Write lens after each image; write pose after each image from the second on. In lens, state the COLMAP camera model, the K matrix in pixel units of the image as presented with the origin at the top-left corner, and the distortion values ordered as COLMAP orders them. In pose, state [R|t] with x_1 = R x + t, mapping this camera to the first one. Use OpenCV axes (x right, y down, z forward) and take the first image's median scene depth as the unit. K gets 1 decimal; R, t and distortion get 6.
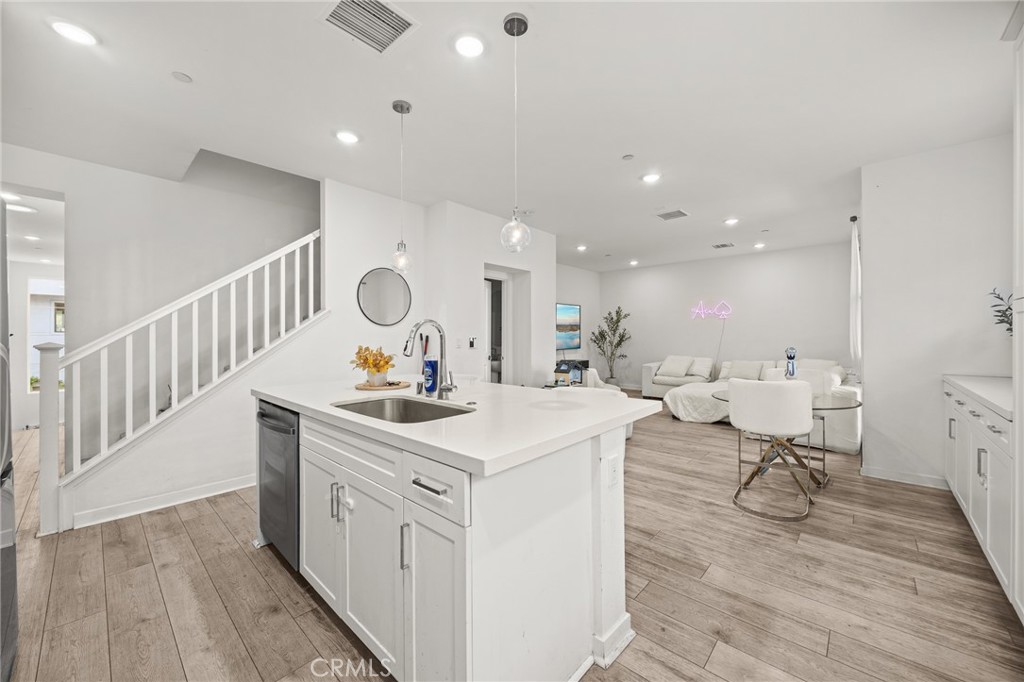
lens RADIAL K [[387.7, 0, 519.2], [0, 387.7, 336.2], [0, 0, 1]] dist [-0.005186, 0.000259]
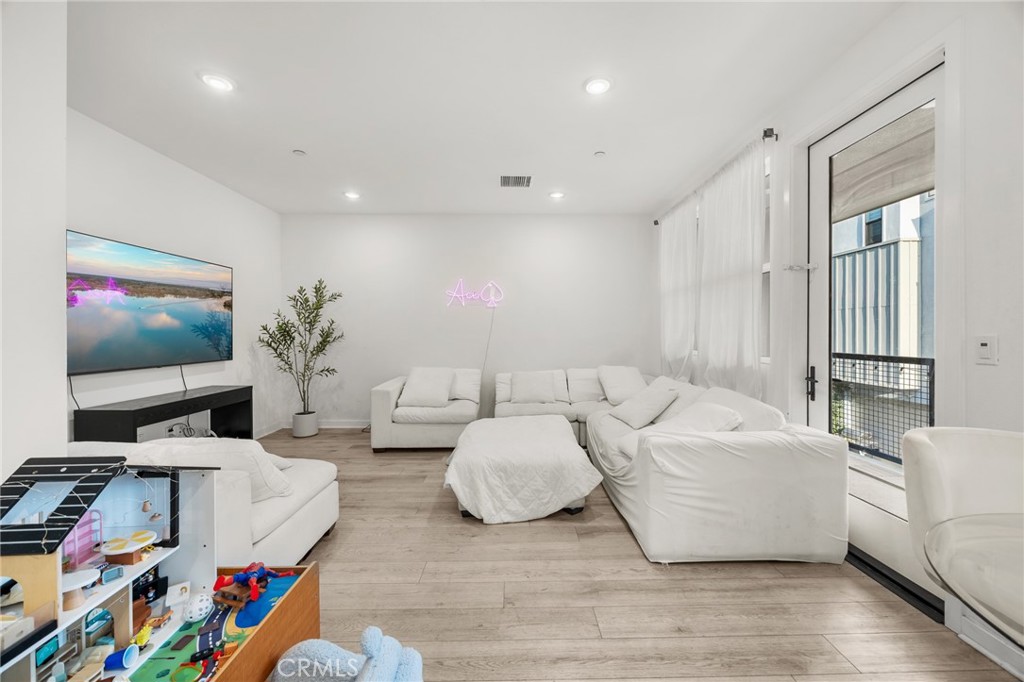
lens RADIAL K [[387.7, 0, 517.9], [0, 387.7, 336.6], [0, 0, 1]] dist [-0.005186, 0.000259]
pose [[0.734593, -0.001724, 0.678506, 0.115010], [-0.000244, 0.999996, 0.002805, 0.002307], [-0.678508, -0.002227, 0.734590, 0.513085]]
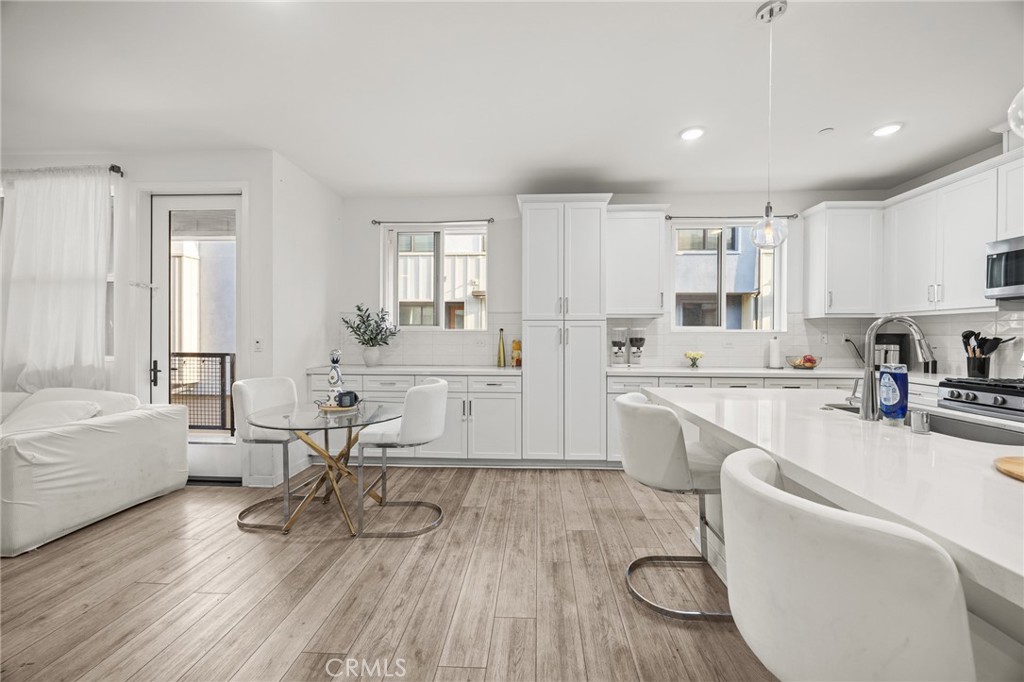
lens RADIAL K [[387.7, 0, 519.0], [0, 387.7, 339.9], [0, 0, 1]] dist [-0.005186, 0.000259]
pose [[-0.633463, -0.005386, 0.773754, -0.093593], [-0.003376, 0.999985, 0.004197, 0.001529], [-0.773766, 0.000046, -0.633472, 0.543854]]
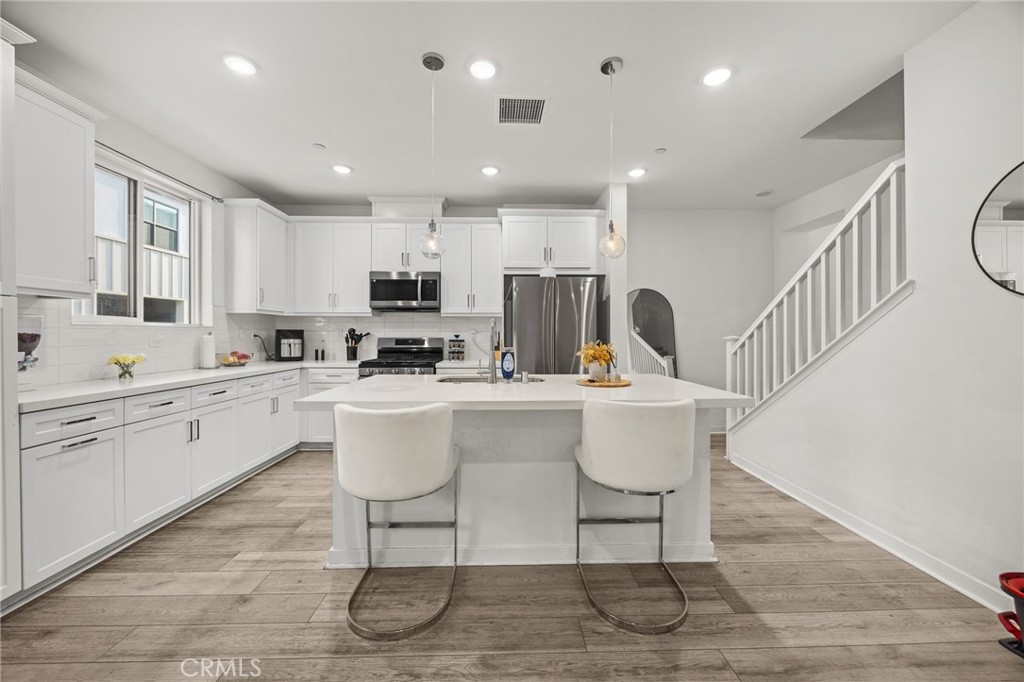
lens RADIAL K [[387.7, 0, 516.6], [0, 387.7, 335.8], [0, 0, 1]] dist [-0.005186, 0.000259]
pose [[-0.720454, 0.007560, -0.693461, 0.160246], [0.004760, 0.999971, 0.005957, 0.001586], [0.693486, 0.000991, -0.720469, 0.522609]]
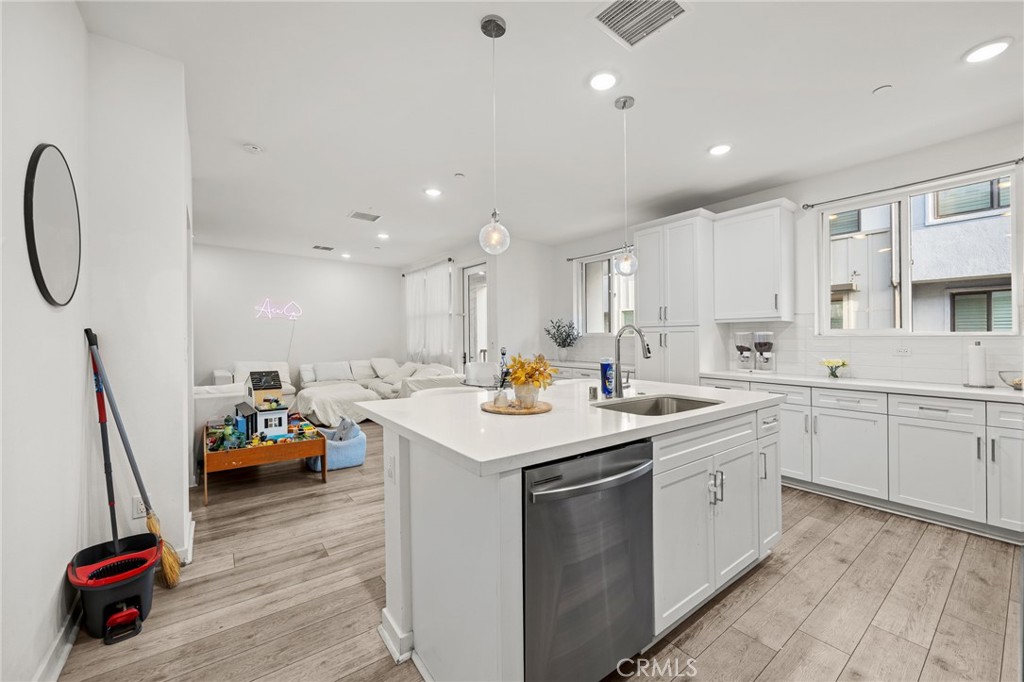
lens RADIAL K [[394.3, 0, 519.3], [0, 394.3, 357.5], [0, 0, 1]] dist [-0.000786, 0.001015]
pose [[0.172332, -0.040344, 0.984212, -0.360667], [-0.008017, 0.999070, 0.042356, 0.000714], [-0.985006, -0.015190, 0.171848, 0.297600]]
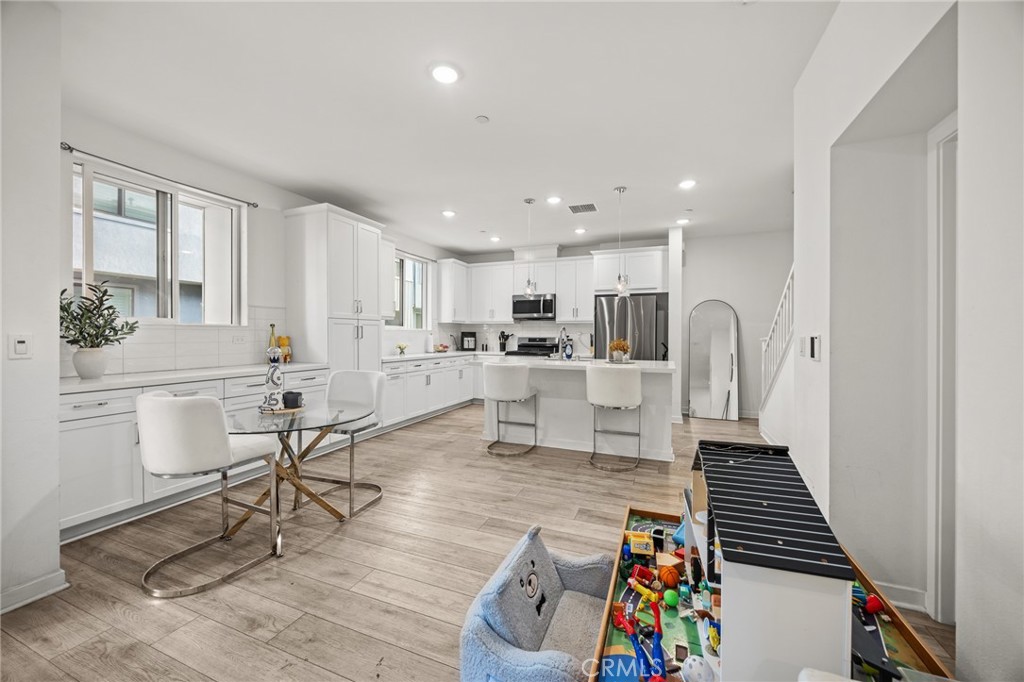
lens RADIAL K [[387.7, 0, 516.4], [0, 387.7, 340.9], [0, 0, 1]] dist [-0.005186, 0.000259]
pose [[-0.937395, 0.004643, -0.348238, 0.231030], [-0.000398, 0.999896, 0.014403, 0.002686], [0.348268, 0.013640, -0.937296, 0.831305]]
